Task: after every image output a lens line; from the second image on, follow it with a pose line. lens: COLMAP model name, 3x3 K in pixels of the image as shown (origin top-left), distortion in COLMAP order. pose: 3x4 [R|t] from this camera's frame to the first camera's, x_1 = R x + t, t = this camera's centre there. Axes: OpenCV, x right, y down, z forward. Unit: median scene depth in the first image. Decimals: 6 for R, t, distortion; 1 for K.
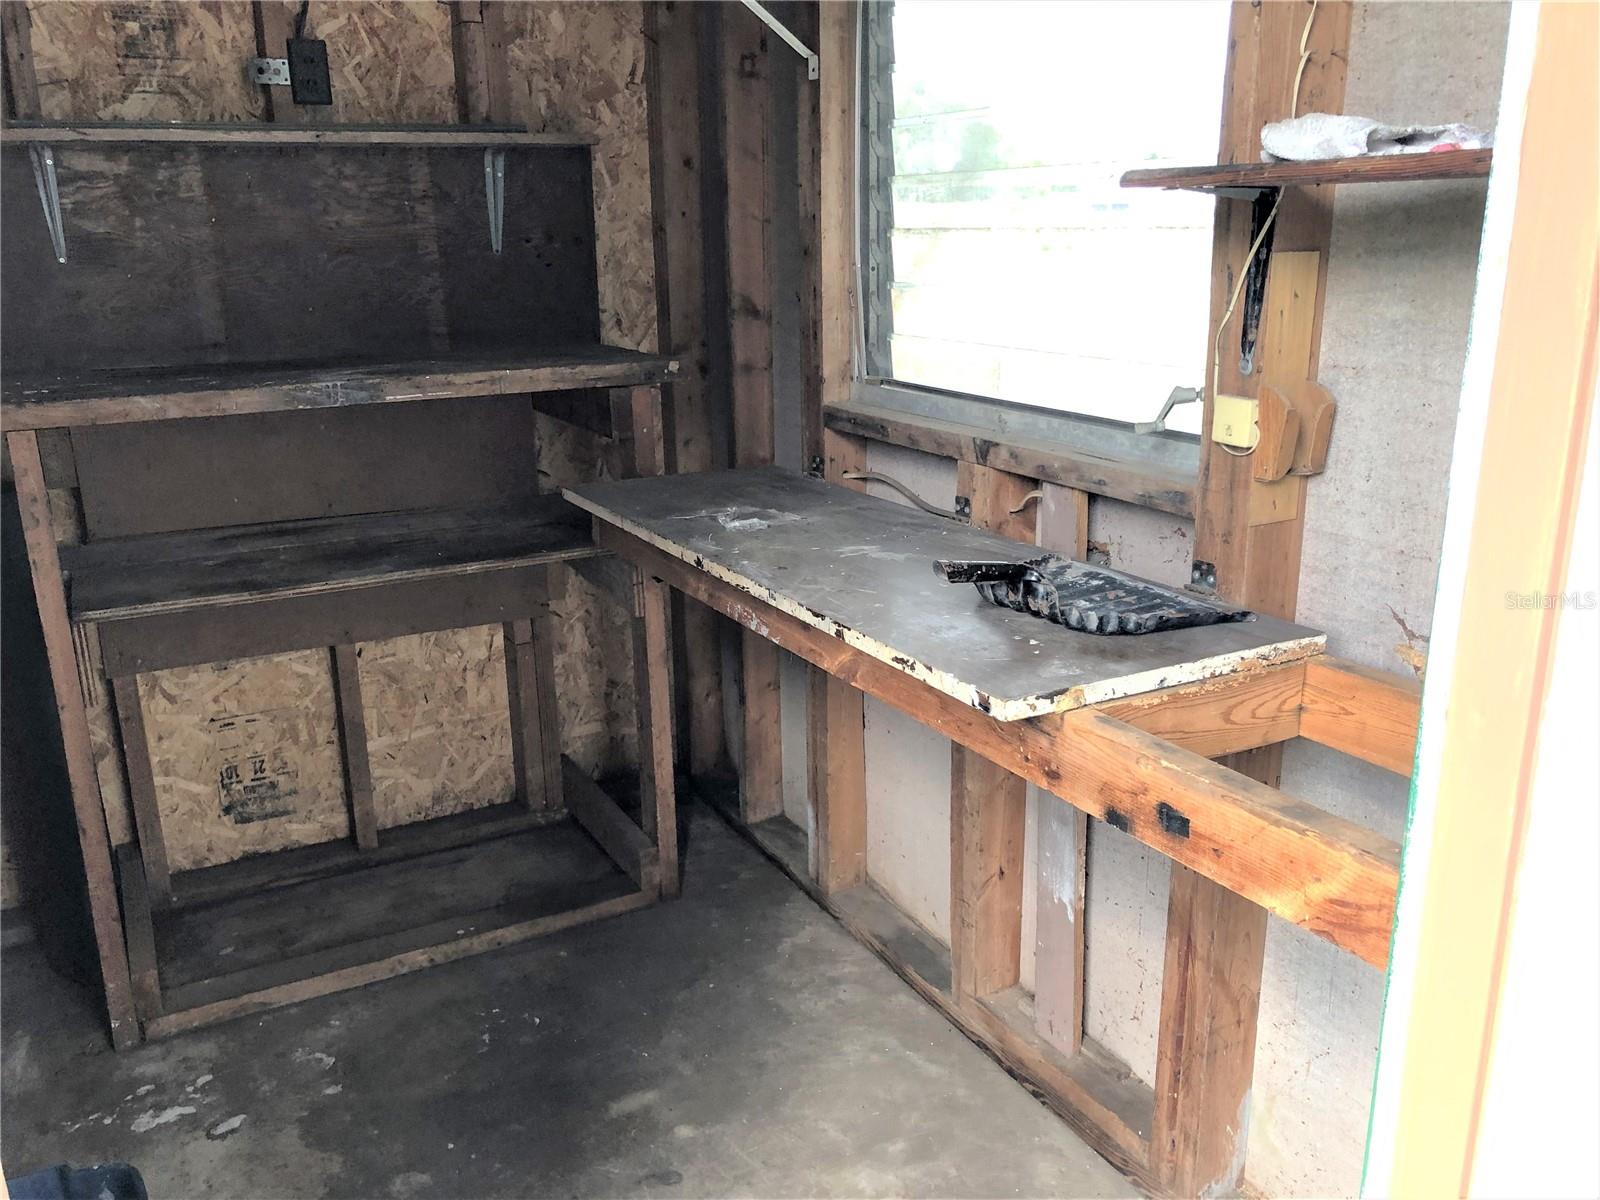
lens RADIAL K [[1331.1, 0, 805.6], [0, 1331.1, 606.4], [0, 0, 1]] dist [0.007736, 0.005045]
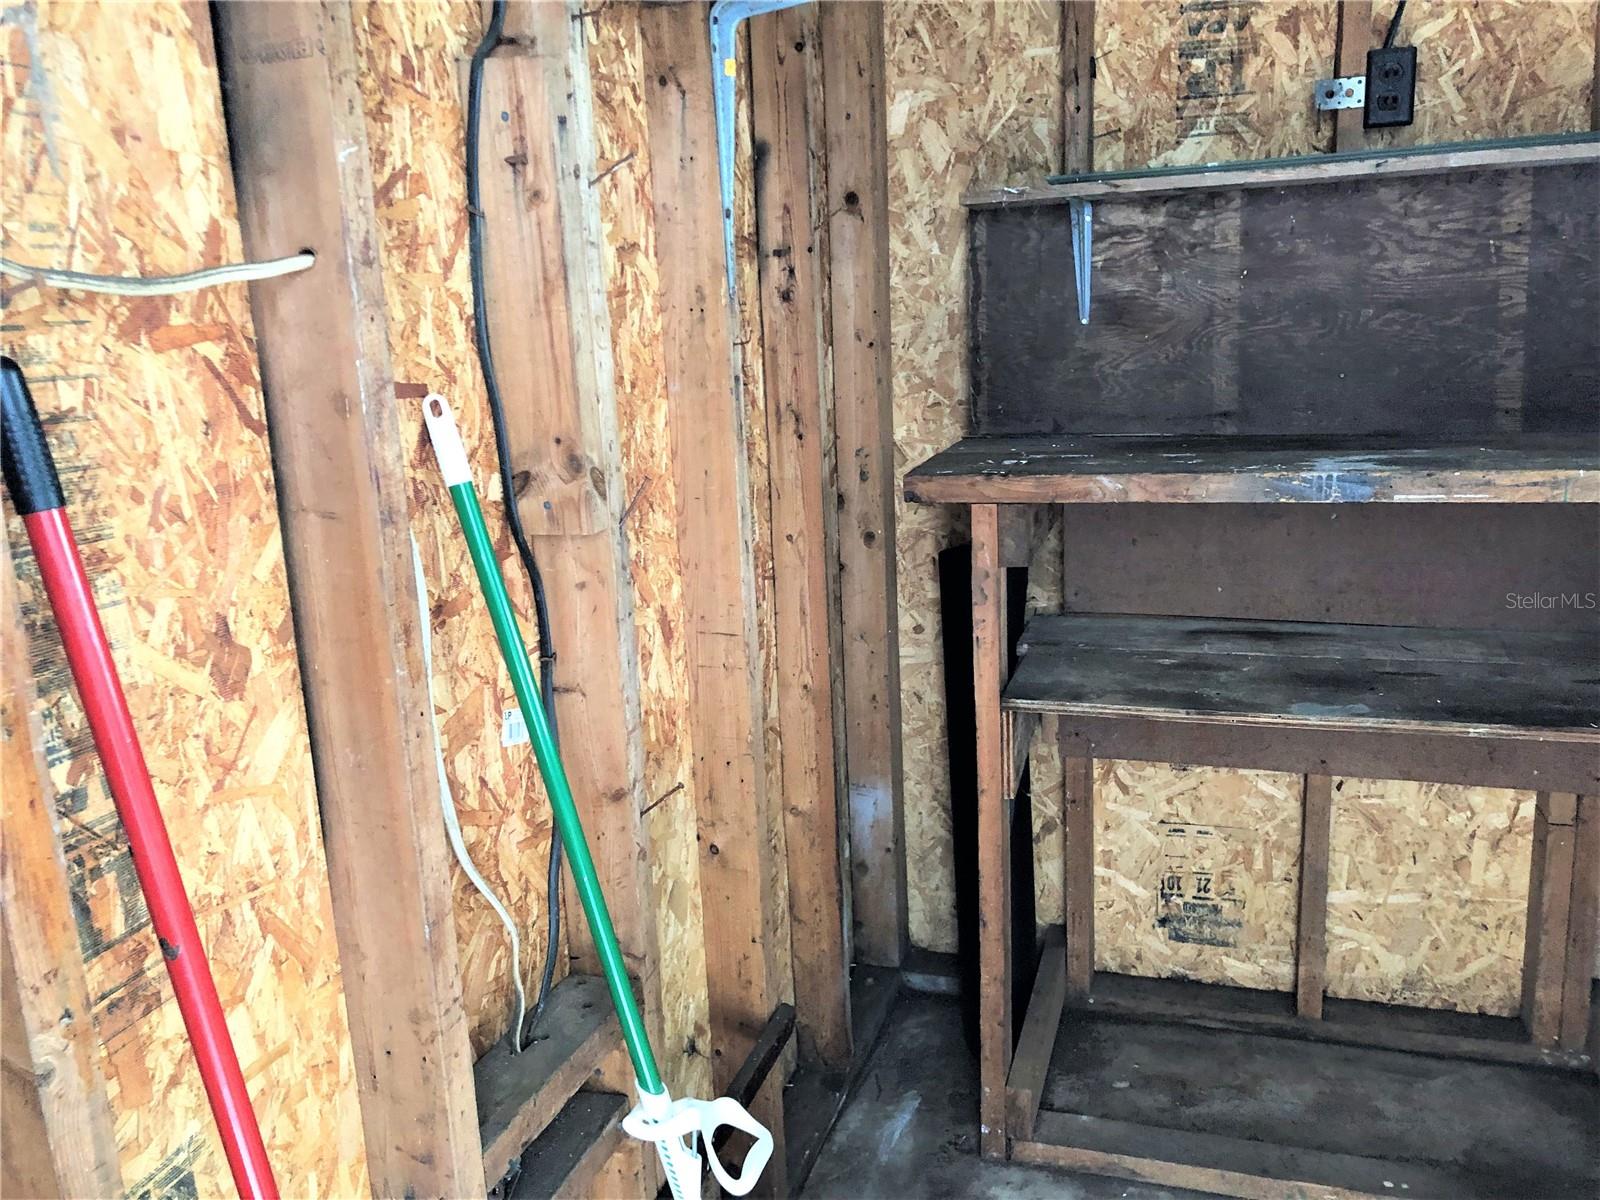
lens RADIAL K [[1331.1, 0, 805.6], [0, 1331.1, 606.4], [0, 0, 1]] dist [0.007736, 0.005045]
pose [[0.696688, 0.146617, -0.702231, -0.000510], [-0.166261, 0.985239, 0.040757, -0.059316], [0.697841, 0.088359, 0.710781, 0.189229]]
